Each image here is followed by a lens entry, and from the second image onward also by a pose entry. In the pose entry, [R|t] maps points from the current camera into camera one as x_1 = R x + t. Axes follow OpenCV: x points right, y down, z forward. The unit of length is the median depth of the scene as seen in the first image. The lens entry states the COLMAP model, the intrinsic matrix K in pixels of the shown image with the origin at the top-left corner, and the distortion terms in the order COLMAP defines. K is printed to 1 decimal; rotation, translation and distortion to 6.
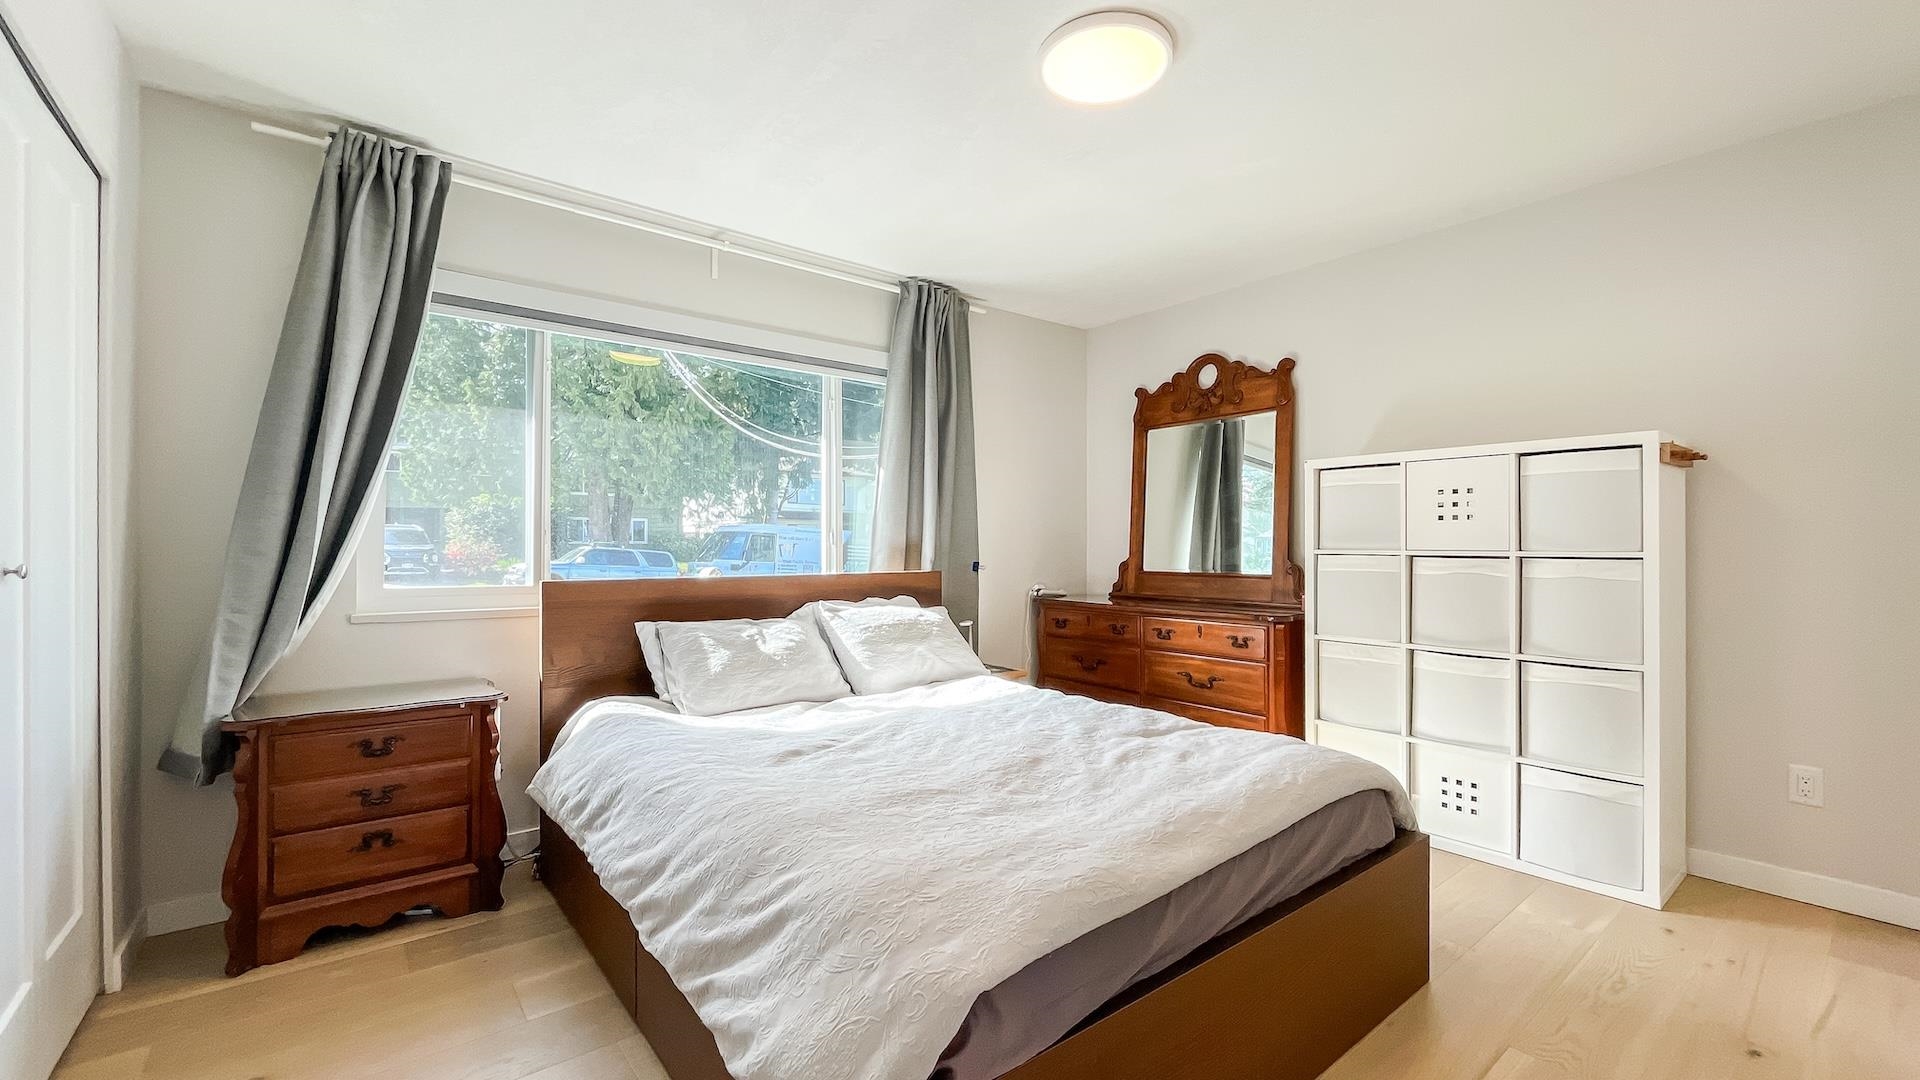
lens RADIAL K [[777.2, 0, 959.8], [0, 777.2, 543.5], [0, 0, 1]] dist [-0.003934, 0.000072]
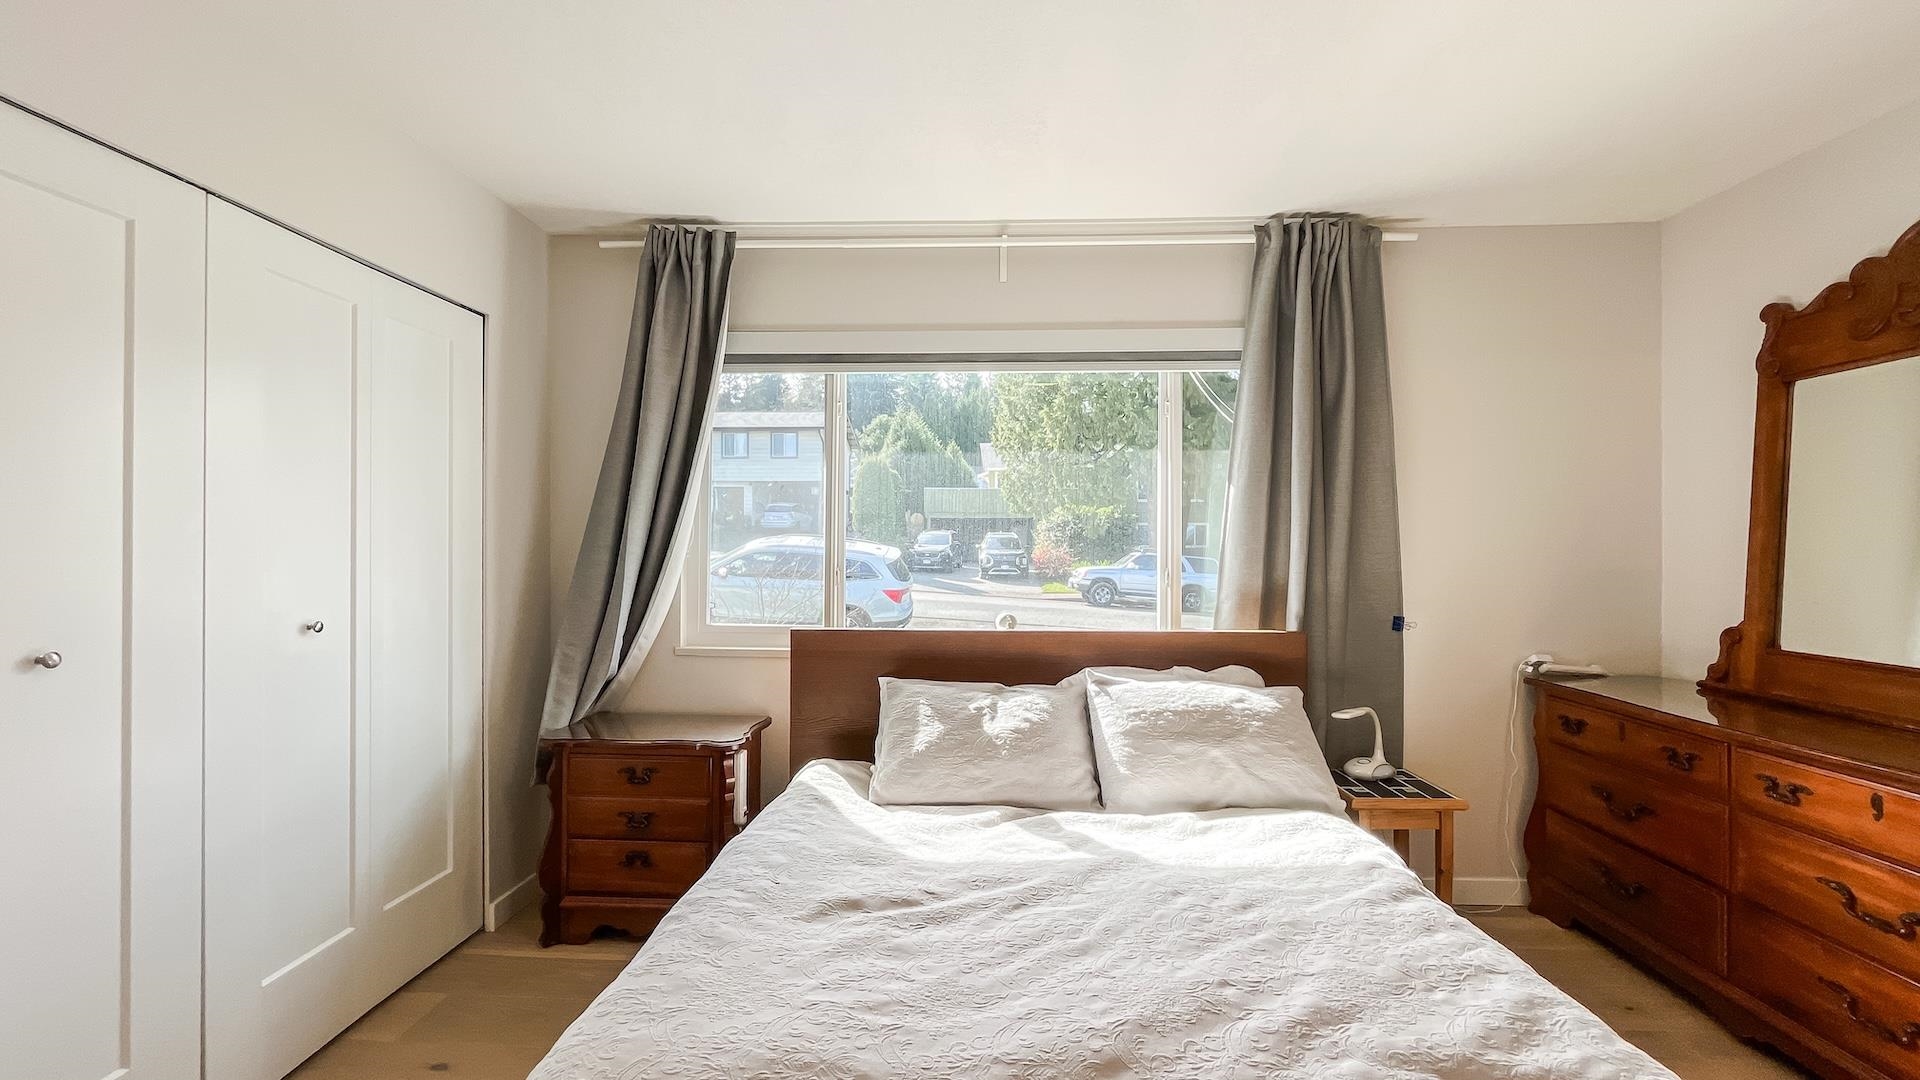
lens RADIAL K [[777.2, 0, 956.6], [0, 777.2, 542.3], [0, 0, 1]] dist [-0.003934, 0.000072]
pose [[0.749986, -0.000909, -0.661453, 0.217256], [-0.001317, 0.999995, -0.002868, -0.046163], [0.661453, 0.003022, 0.749981, 0.310857]]
